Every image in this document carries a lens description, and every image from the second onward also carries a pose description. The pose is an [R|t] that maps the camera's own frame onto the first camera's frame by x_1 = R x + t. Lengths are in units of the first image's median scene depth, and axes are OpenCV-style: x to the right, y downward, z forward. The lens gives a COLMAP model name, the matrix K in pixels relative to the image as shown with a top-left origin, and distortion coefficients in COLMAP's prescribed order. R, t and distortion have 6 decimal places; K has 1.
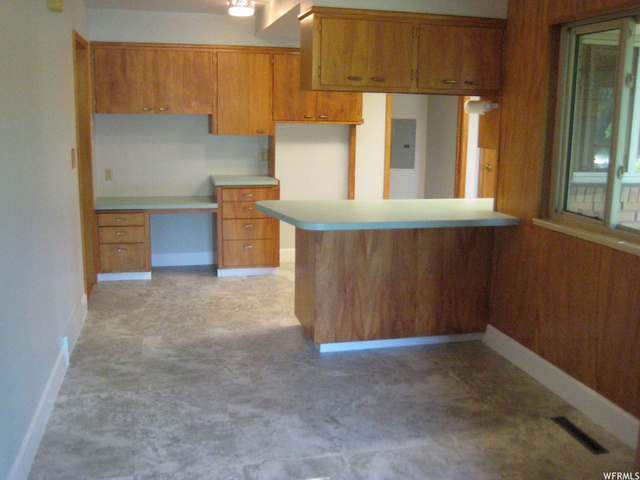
lens RADIAL K [[671.9, 0, 320.0], [0, 671.9, 240.5], [0, 0, 1]] dist [-0.094370, 0.000000]
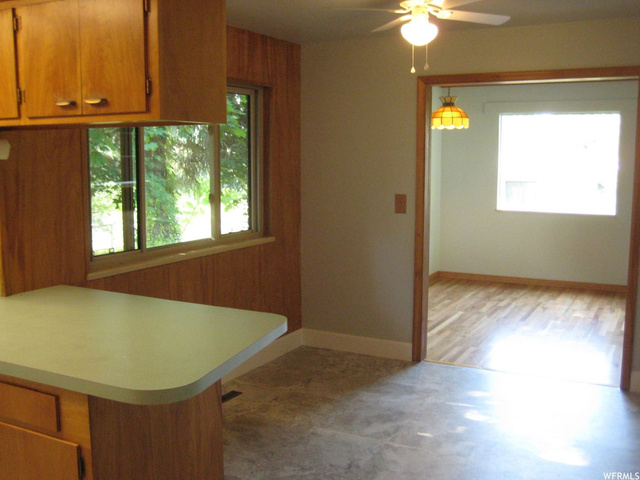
lens RADIAL K [[671.9, 0, 320.3], [0, 671.9, 240.1], [0, 0, 1]] dist [-0.094370, 0.000000]
pose [[-0.750833, -0.094250, 0.653733, -0.599912], [0.109298, 0.958391, 0.263706, -0.342644], [-0.651386, 0.269451, -0.709290, 1.750203]]
